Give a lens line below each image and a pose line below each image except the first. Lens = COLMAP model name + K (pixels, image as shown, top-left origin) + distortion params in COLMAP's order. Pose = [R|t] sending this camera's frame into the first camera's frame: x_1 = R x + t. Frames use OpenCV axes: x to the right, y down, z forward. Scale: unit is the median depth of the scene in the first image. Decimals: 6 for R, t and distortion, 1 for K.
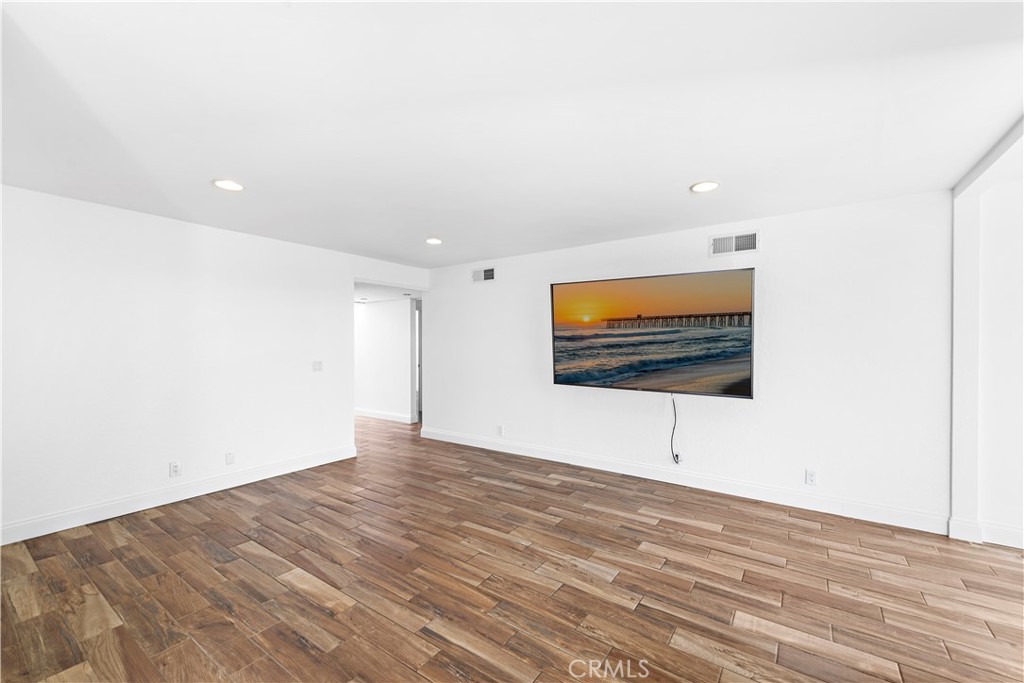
lens RADIAL K [[414.5, 0, 514.0], [0, 414.5, 338.9], [0, 0, 1]] dist [0.010399, -0.000208]
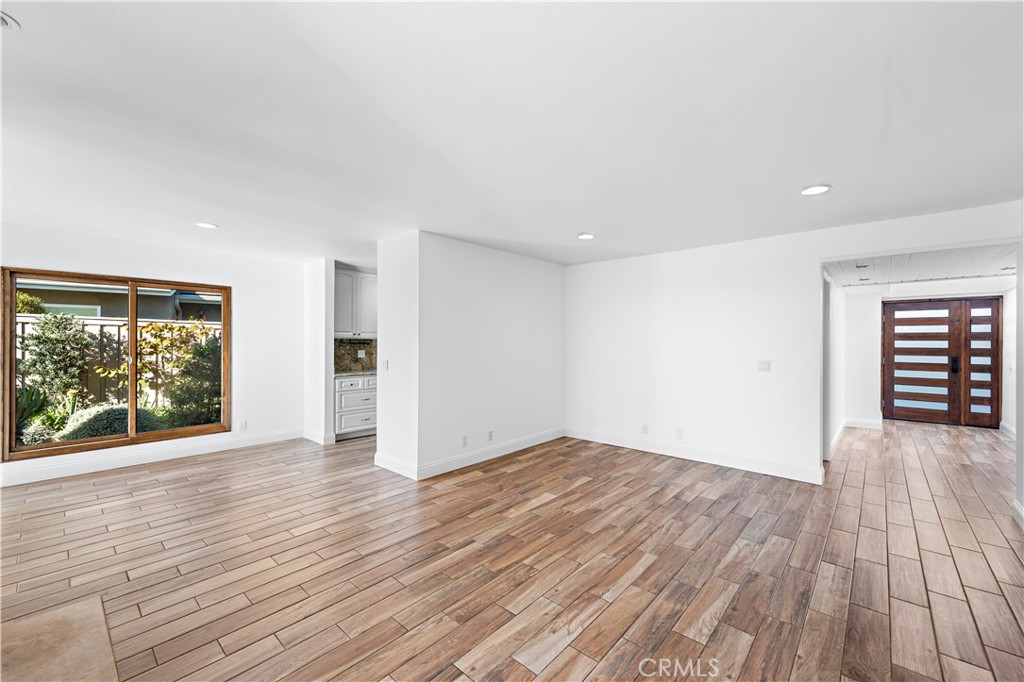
lens RADIAL K [[408.7, 0, 512.9], [0, 408.7, 344.4], [0, 0, 1]] dist [0.018248, -0.000239]
pose [[-0.112830, 0.008036, -0.993582, 0.839938], [0.009975, 0.999926, 0.006955, 0.013182], [0.993564, -0.009127, -0.112902, 0.946037]]
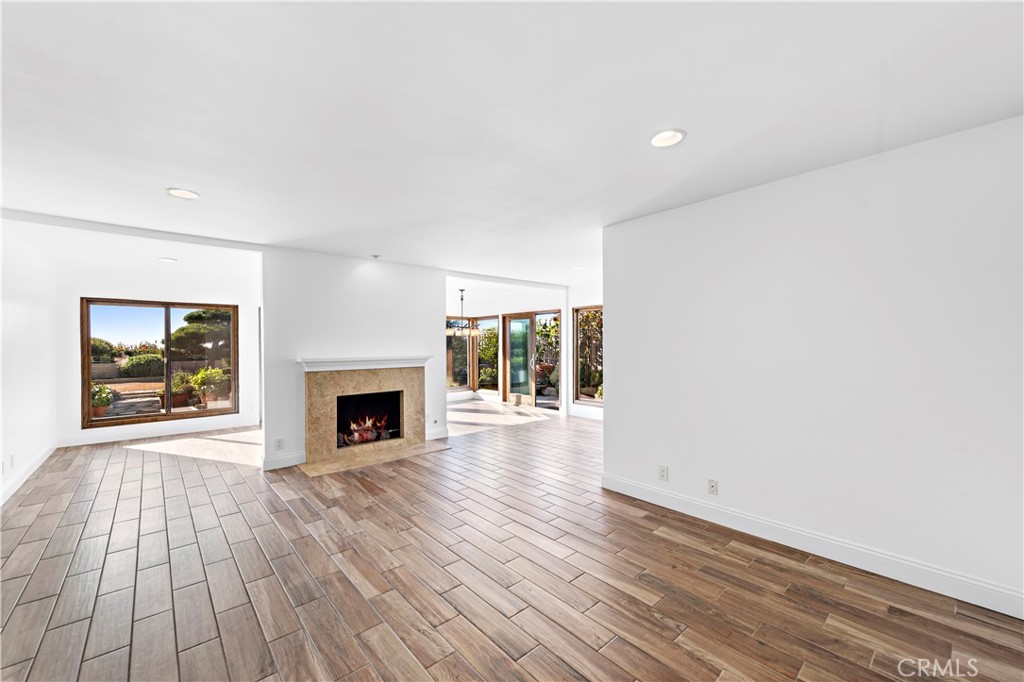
lens RADIAL K [[408.7, 0, 518.0], [0, 408.7, 345.2], [0, 0, 1]] dist [0.018248, -0.000239]
pose [[-0.974680, 0.006013, 0.223522, -0.599649], [0.004527, 0.999964, -0.007158, 0.025786], [-0.223557, -0.005965, -0.974673, 1.882867]]
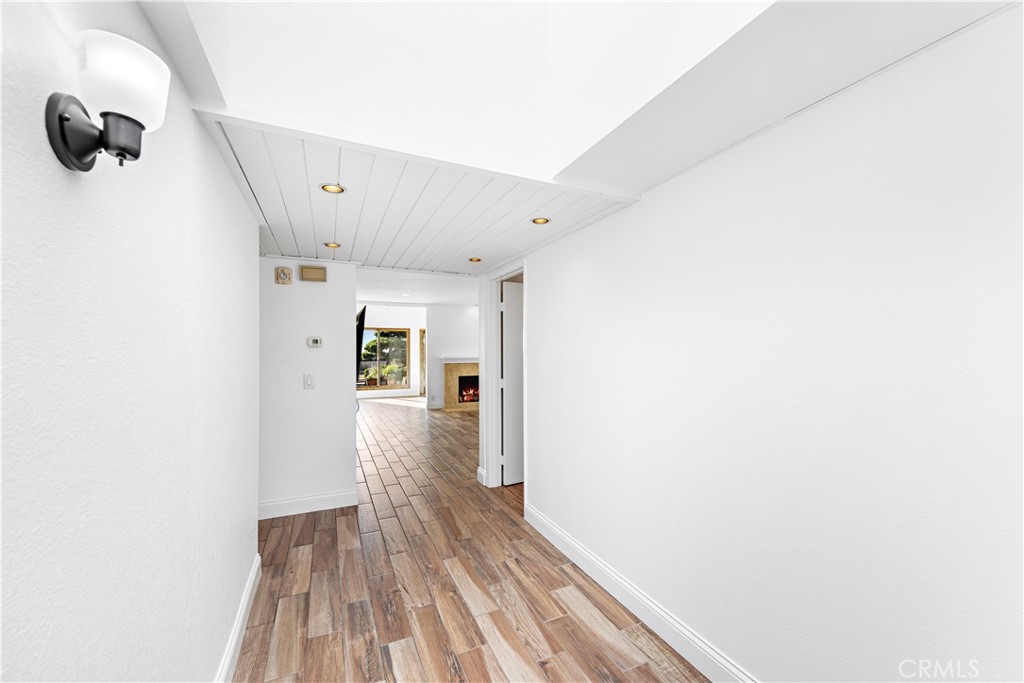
lens RADIAL K [[408.7, 0, 512.3], [0, 408.7, 345.4], [0, 0, 1]] dist [0.018248, -0.000239]
pose [[-0.867796, 0.012774, 0.496756, -1.581697], [0.002346, 0.999764, -0.021609, 0.041601], [-0.496915, -0.017587, -0.867621, 3.140716]]
